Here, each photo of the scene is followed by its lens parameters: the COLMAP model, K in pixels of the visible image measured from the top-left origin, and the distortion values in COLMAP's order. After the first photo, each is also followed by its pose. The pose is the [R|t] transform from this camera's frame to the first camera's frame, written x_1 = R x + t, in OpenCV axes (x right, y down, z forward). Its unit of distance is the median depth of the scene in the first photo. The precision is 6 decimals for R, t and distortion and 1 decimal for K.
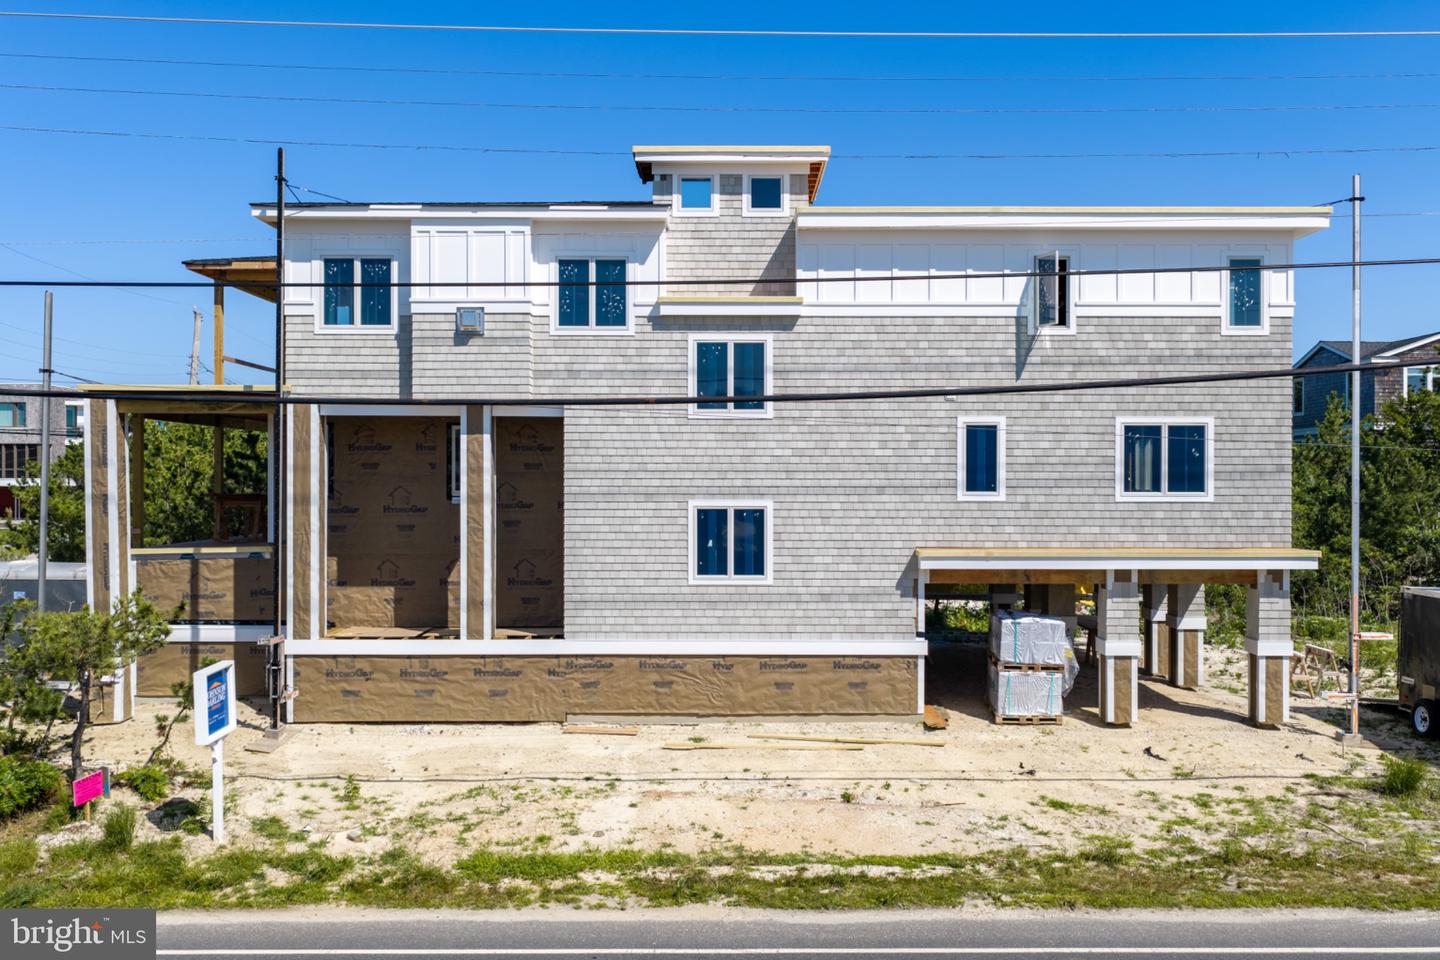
lens RADIAL K [[1197.7, 0, 720.3], [0, 1197.7, 482.3], [0, 0, 1]] dist [0.021314, -0.033657]
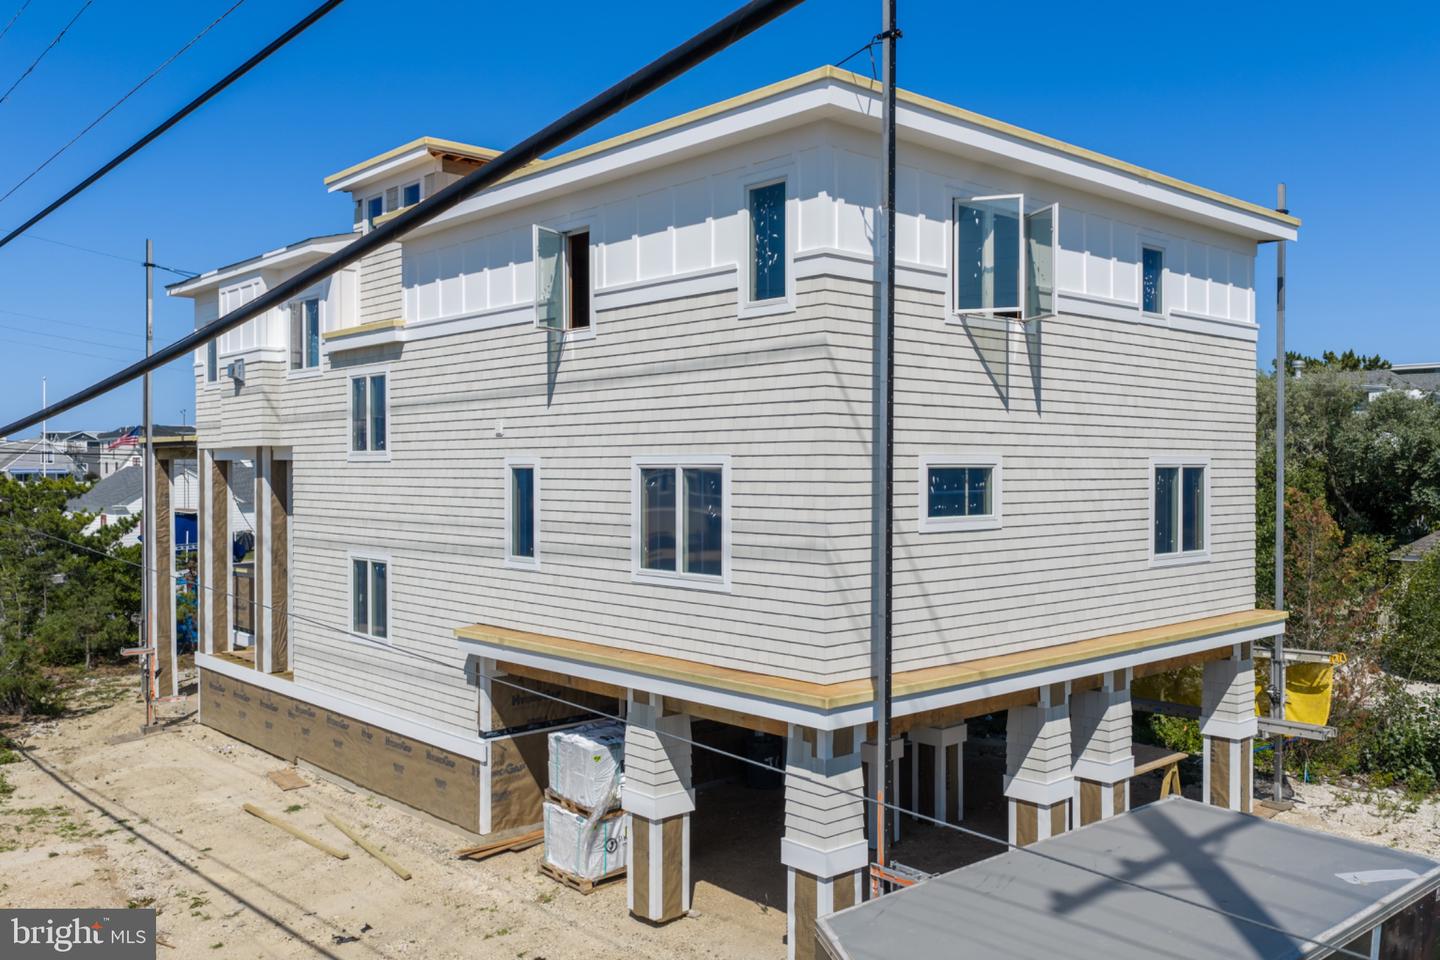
lens RADIAL K [[1197.7, 0, 721.6], [0, 1197.7, 470.9], [0, 0, 1]] dist [0.021314, -0.033657]
pose [[0.674357, 0.000105, -0.738405, 0.855865], [0.000753, 0.999999, 0.000831, -0.046325], [0.738405, -0.001116, 0.674357, 0.586762]]
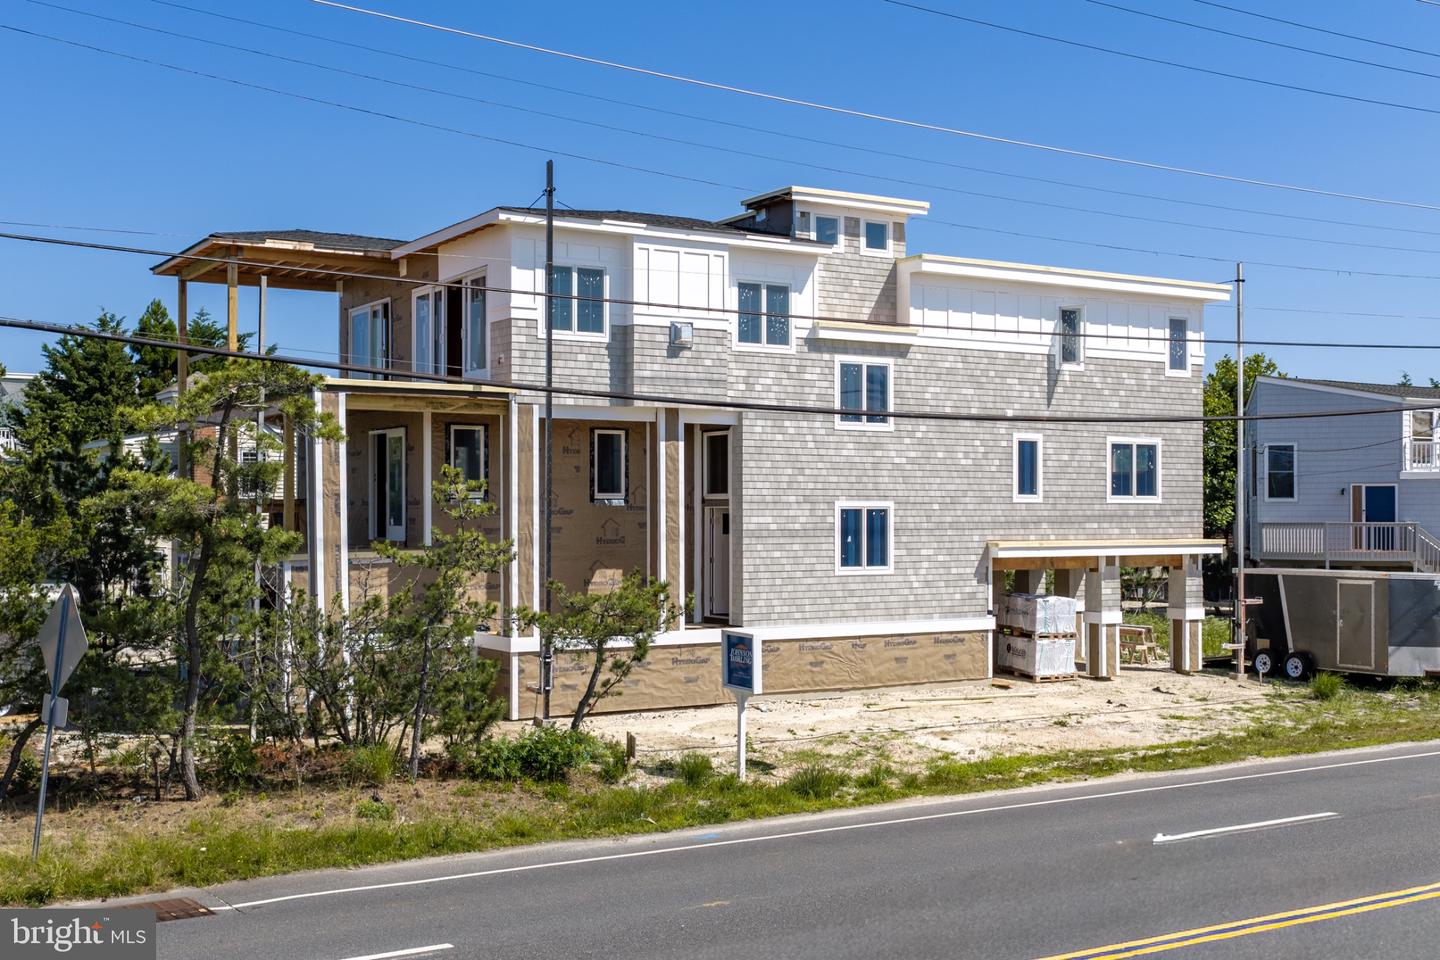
lens RADIAL K [[1653.6, 0, 714.6], [0, 1653.6, 494.4], [0, 0, 1]] dist [0.014019, 0.000000]
pose [[0.850901, 0.004339, 0.525308, -0.950774], [0.001336, 0.999945, -0.010423, 0.024729], [-0.525324, 0.009570, 0.850848, -0.278722]]
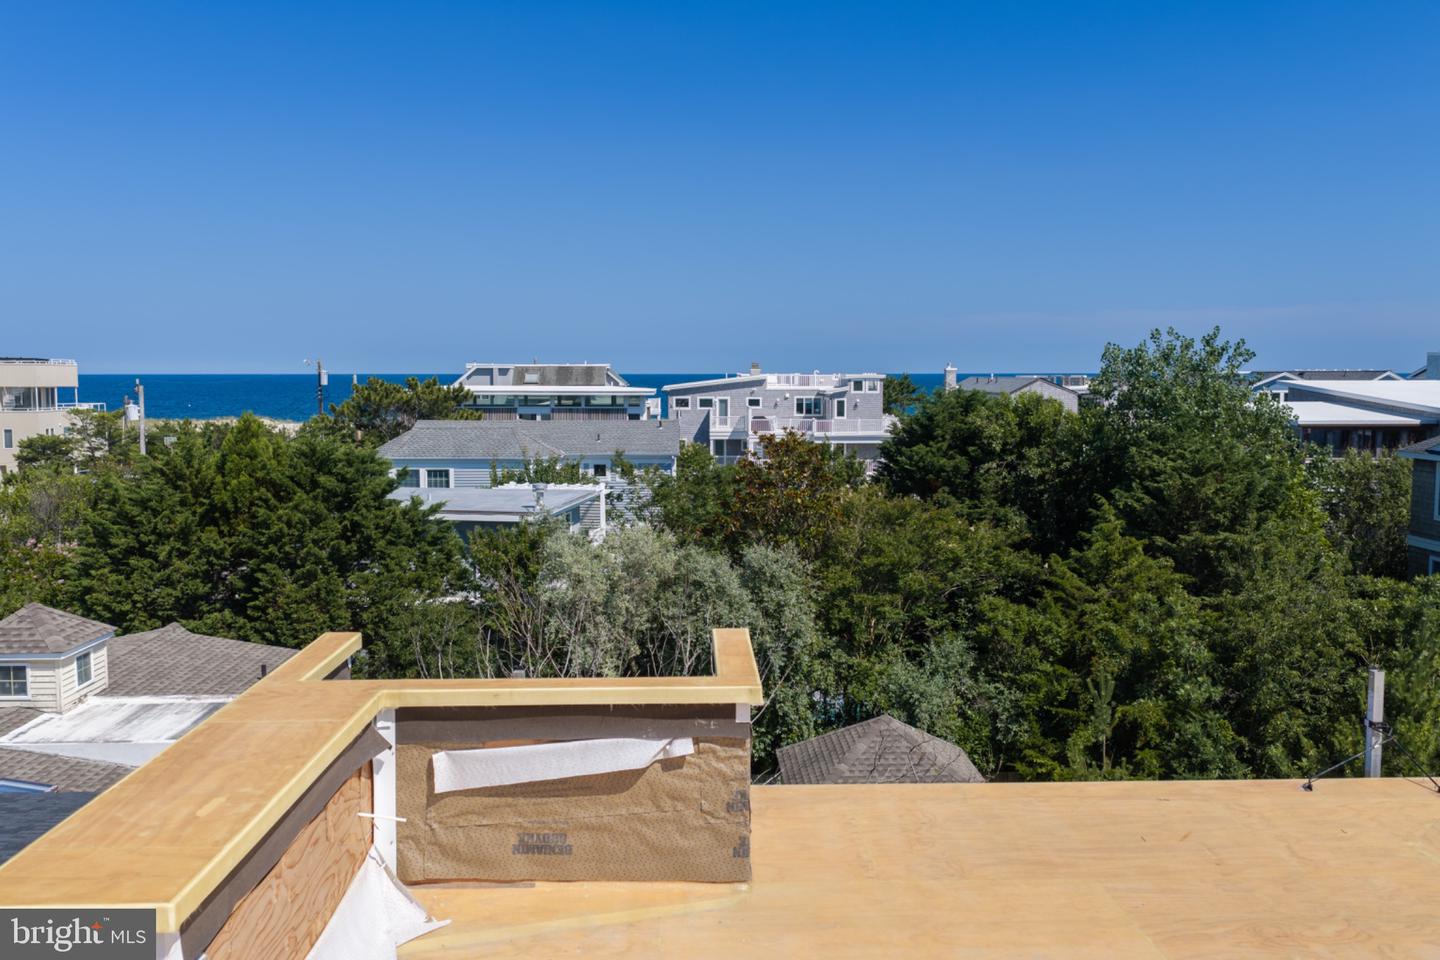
lens RADIAL K [[1197.7, 0, 715.7], [0, 1197.7, 475.3], [0, 0, 1]] dist [0.021314, -0.033657]
pose [[0.999595, -0.006138, 0.027771, 0.215419], [0.003724, 0.996275, 0.086154, -0.369728], [-0.028196, -0.086015, 0.995895, 1.059464]]
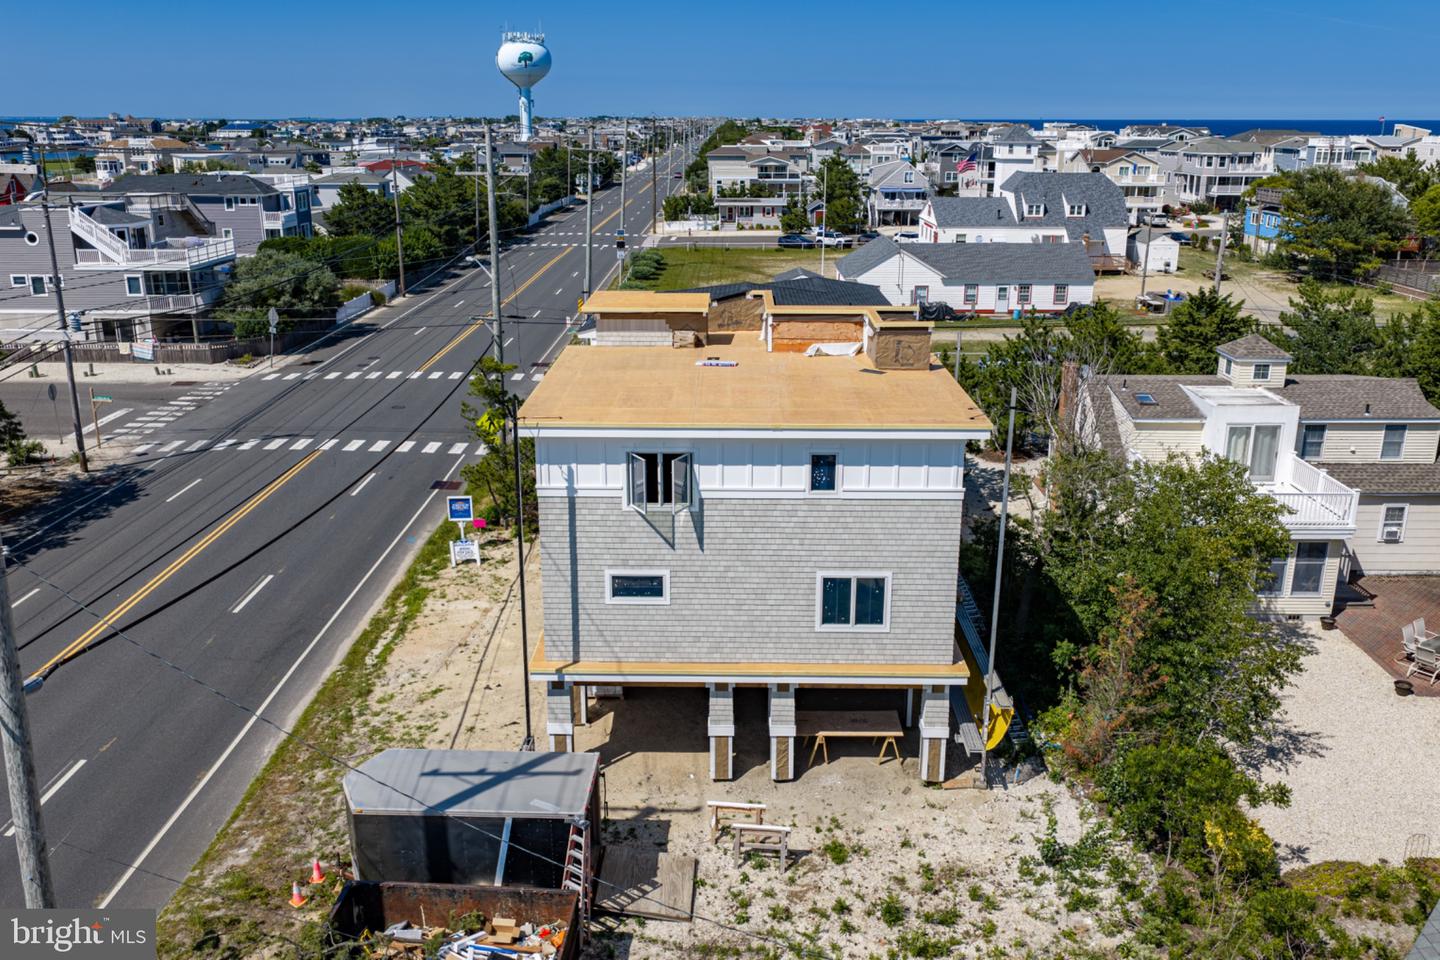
lens RADIAL K [[1197.7, 0, 721.8], [0, 1197.7, 489.8], [0, 0, 1]] dist [0.021314, -0.033657]
pose [[-0.012450, 0.293608, -0.955845, 1.689592], [-0.003506, 0.955900, 0.293671, -0.518753], [0.999916, 0.007008, -0.010871, 1.208814]]
